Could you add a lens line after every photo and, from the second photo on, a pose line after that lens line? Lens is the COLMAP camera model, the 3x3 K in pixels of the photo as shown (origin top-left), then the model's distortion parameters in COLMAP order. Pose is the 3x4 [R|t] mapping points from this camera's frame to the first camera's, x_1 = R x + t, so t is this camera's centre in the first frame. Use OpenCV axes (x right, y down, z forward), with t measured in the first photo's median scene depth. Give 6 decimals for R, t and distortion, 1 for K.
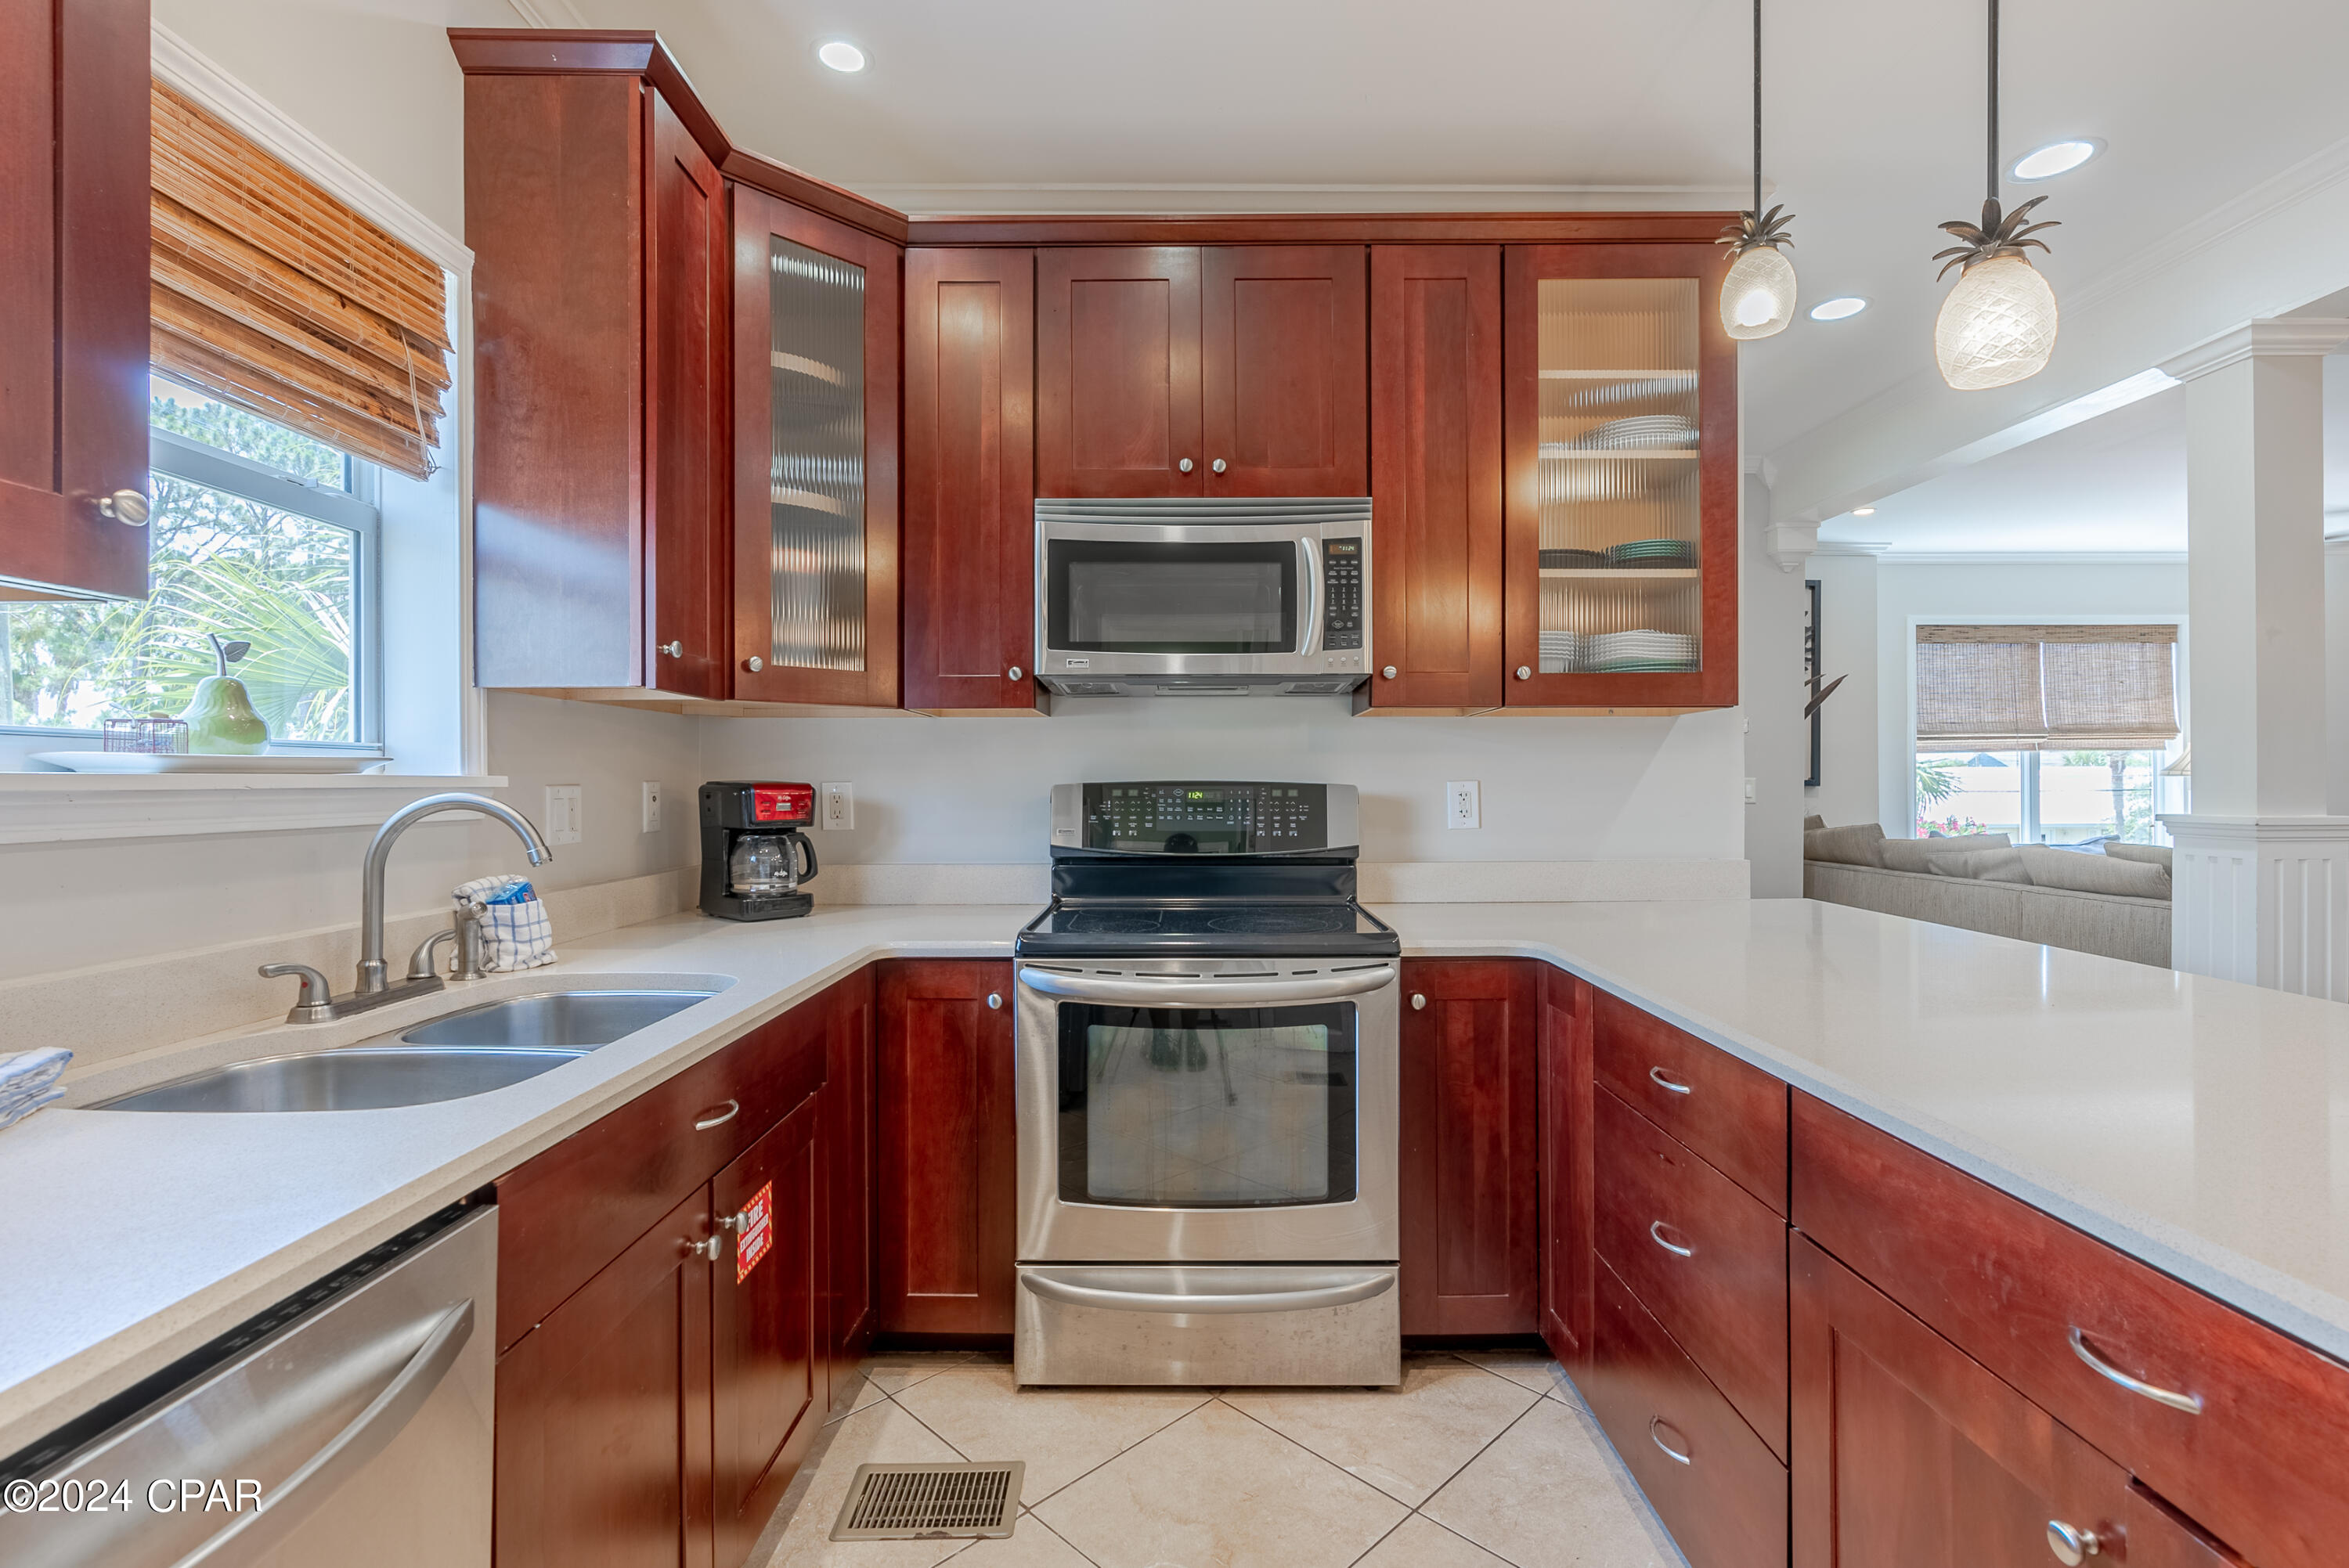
lens RADIAL K [[1050.1, 0, 1186.1], [0, 1050.1, 785.7], [0, 0, 1]] dist [-0.008355, 0.002993]
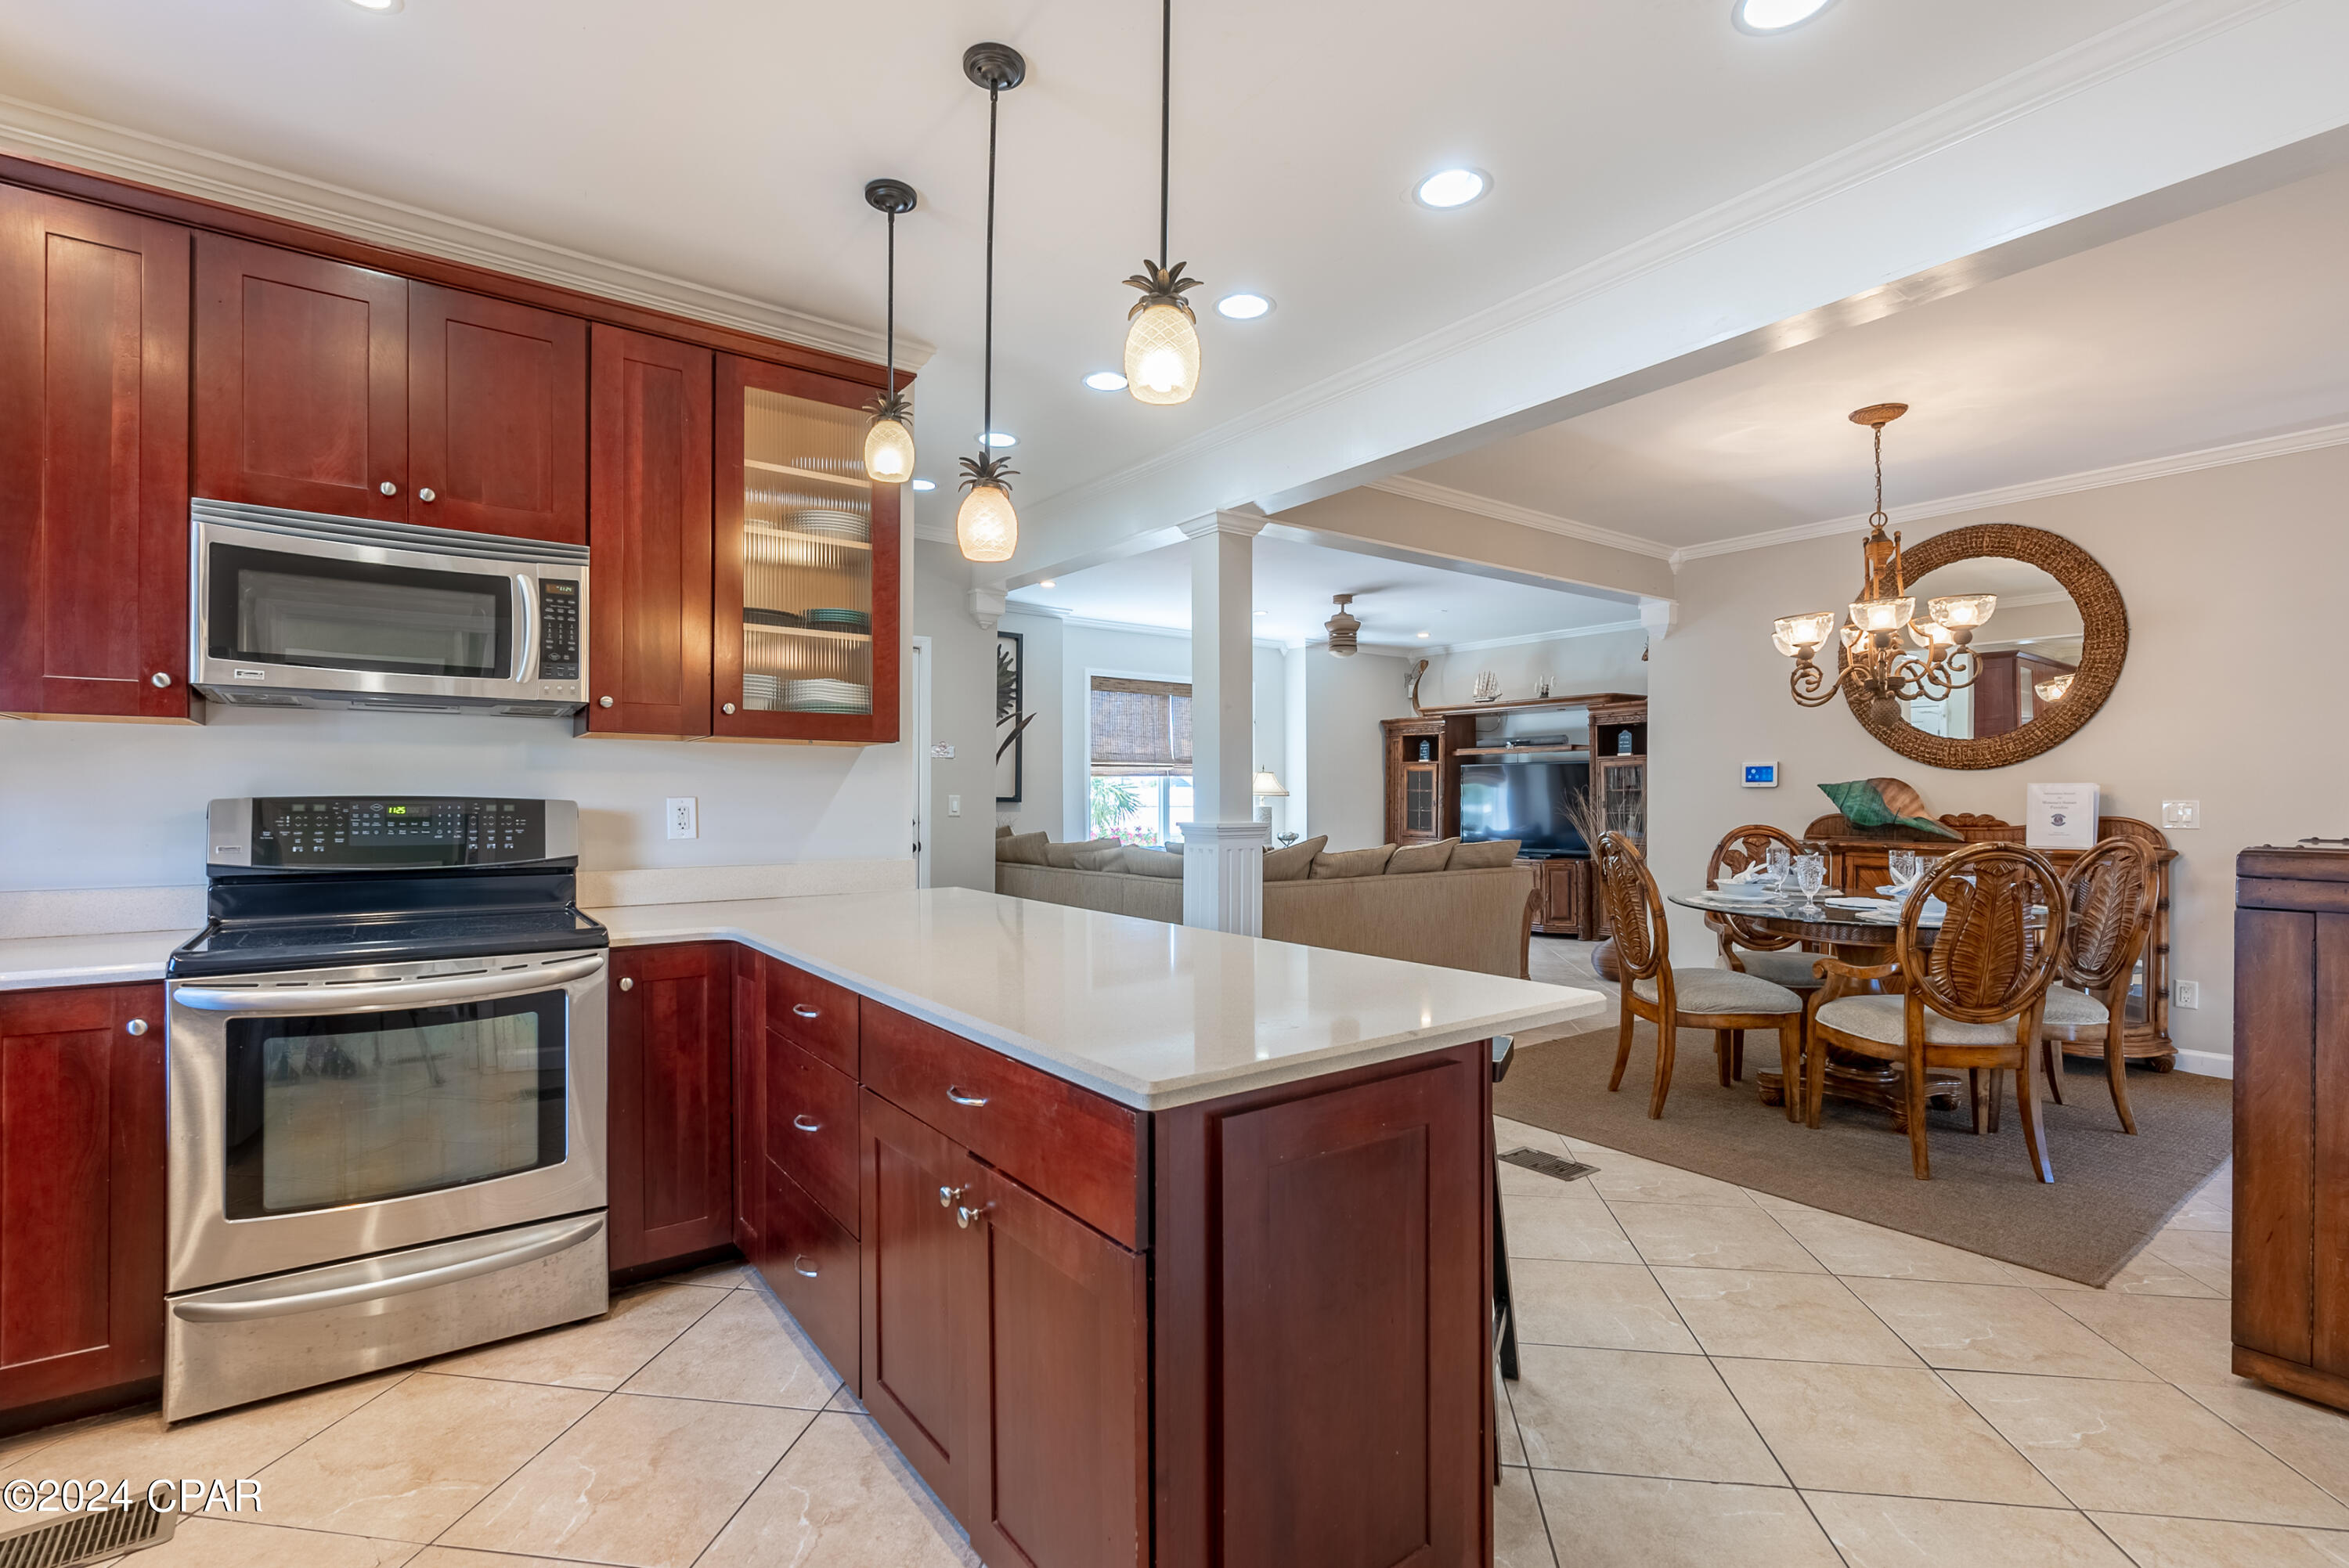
lens RADIAL K [[1050.1, 0, 1143.4], [0, 1050.1, 797.2], [0, 0, 1]] dist [-0.008355, 0.002993]
pose [[0.809767, 0.005091, 0.586729, -0.000527], [-0.003123, 0.999986, -0.004367, -0.001505], [-0.586743, 0.001704, 0.809772, -0.265034]]
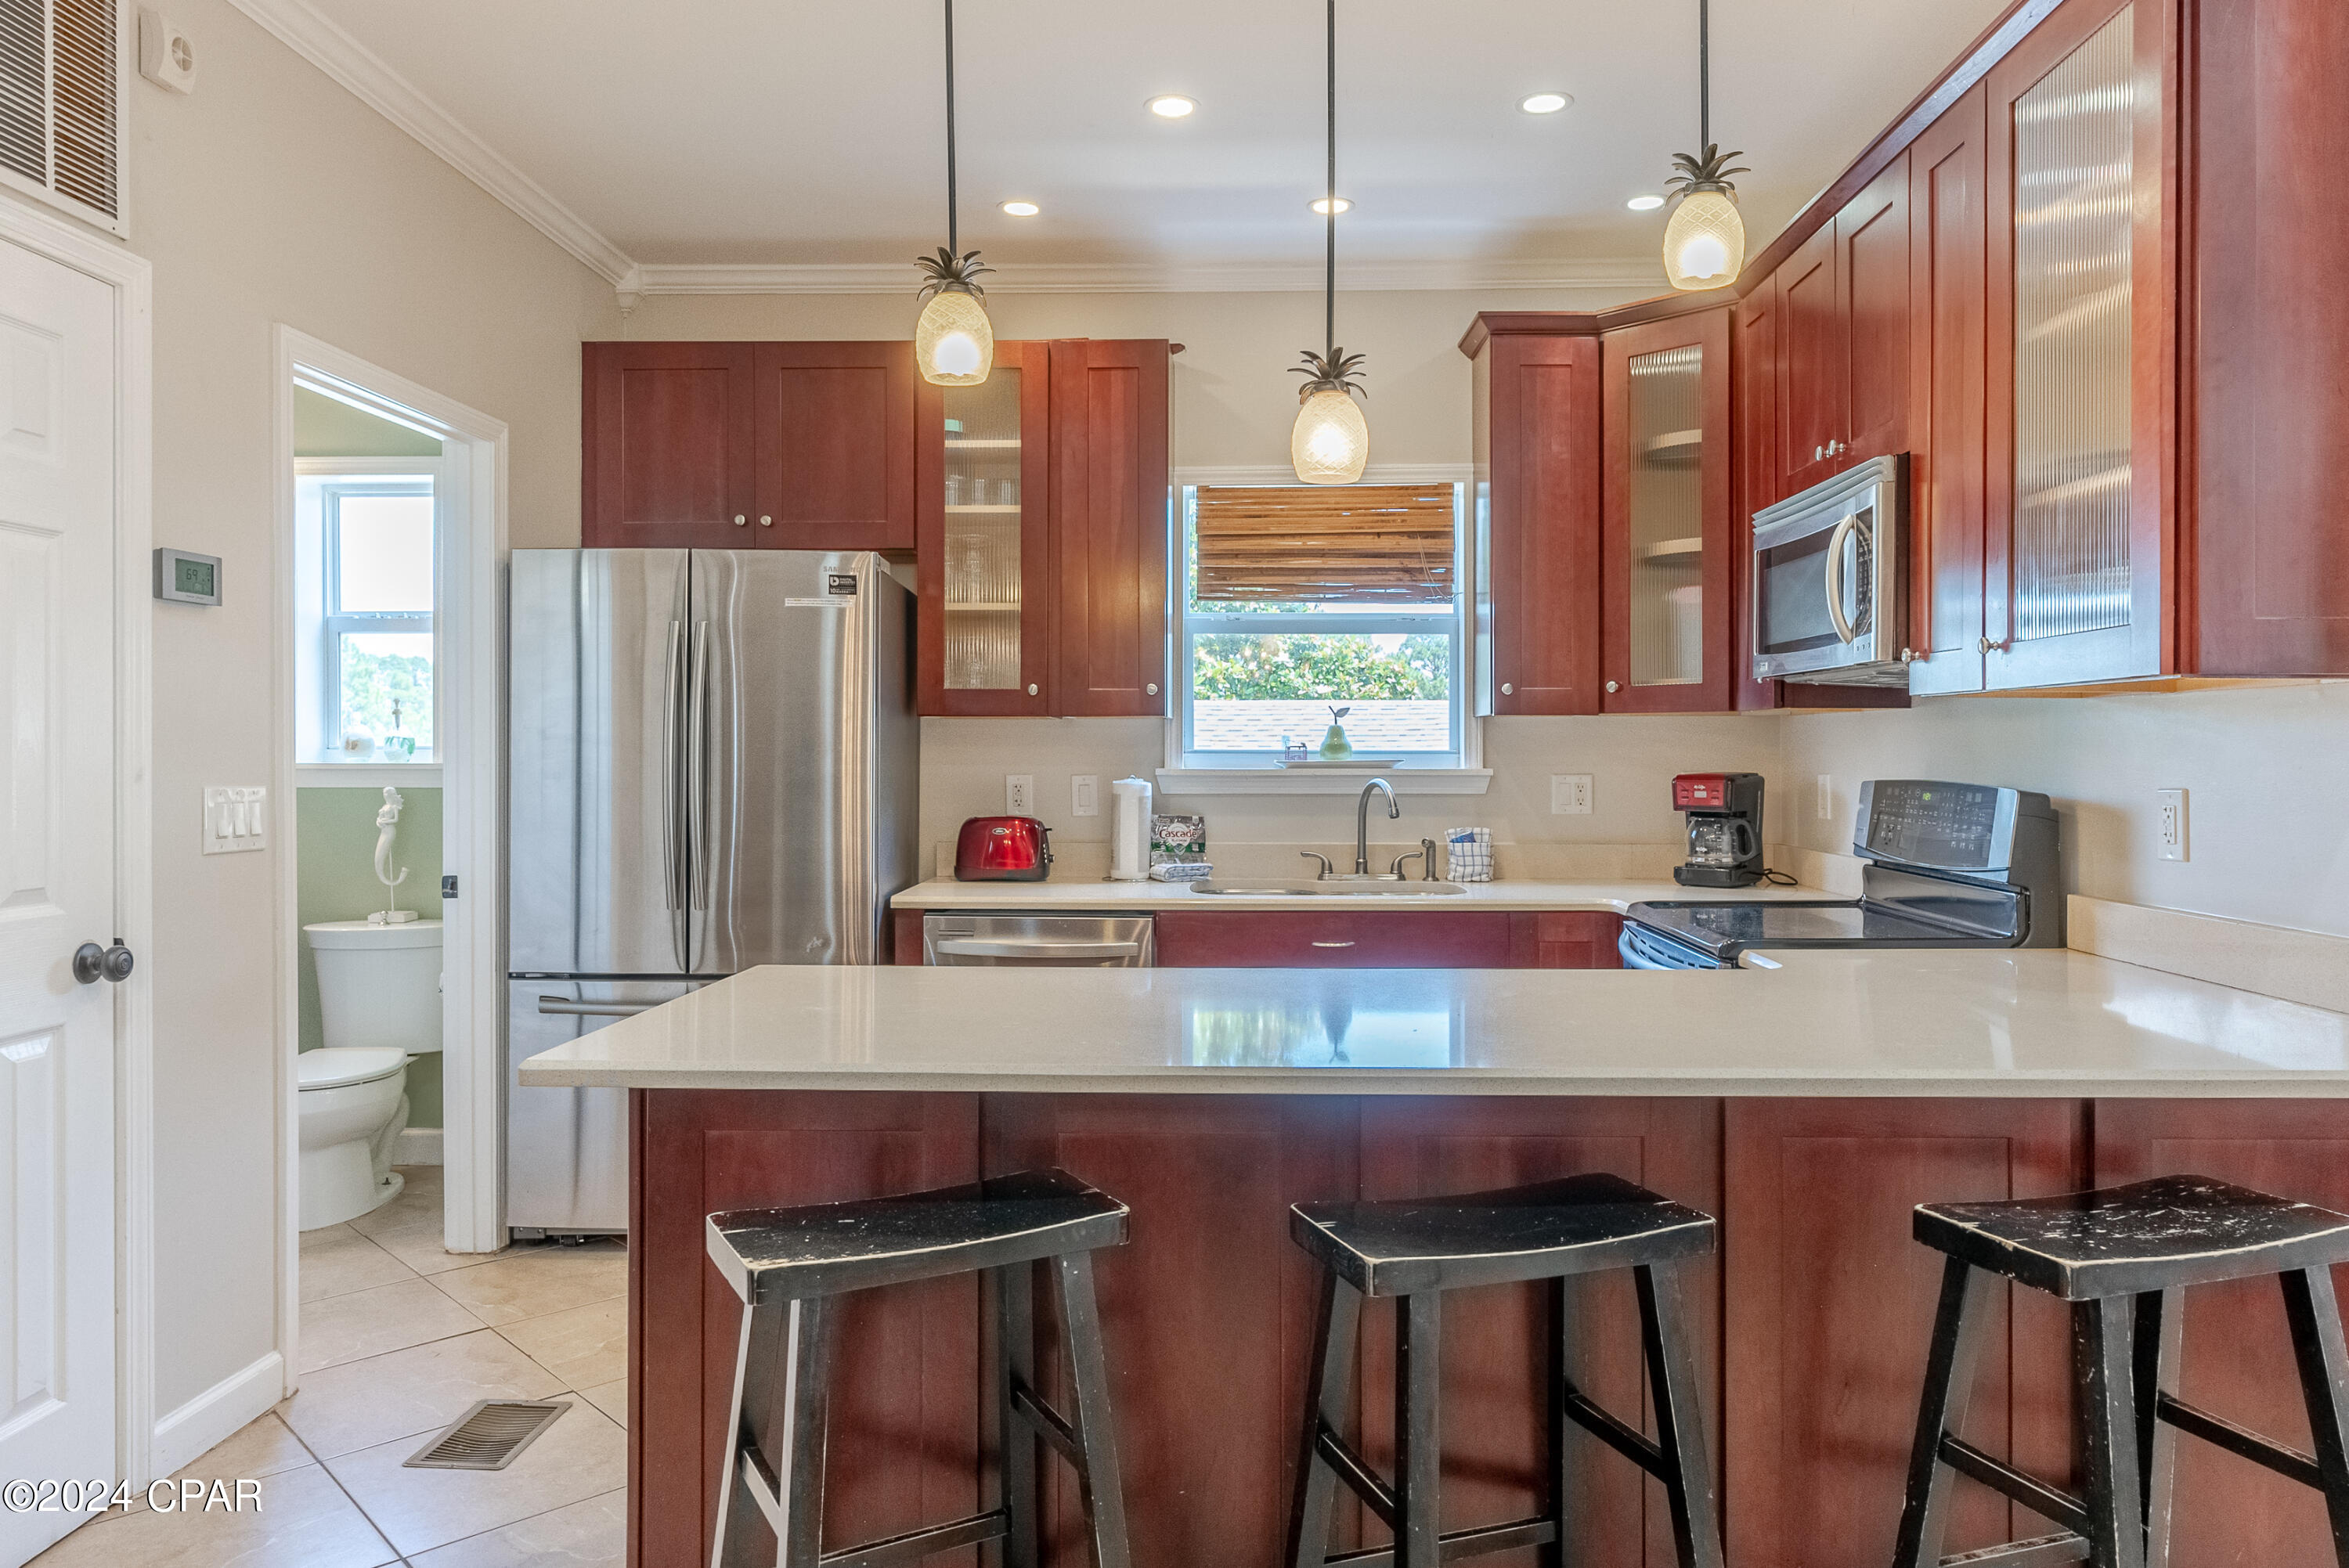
lens RADIAL K [[1577.3, 0, 1238.7], [0, 1577.3, 756.6], [0, 0, 1]] dist [0.000761, -0.002229]
pose [[0.002836, 0.006448, -0.999975, 1.471641], [-0.002963, 0.999975, 0.006439, -0.034497], [0.999992, 0.002945, 0.002855, 0.471128]]
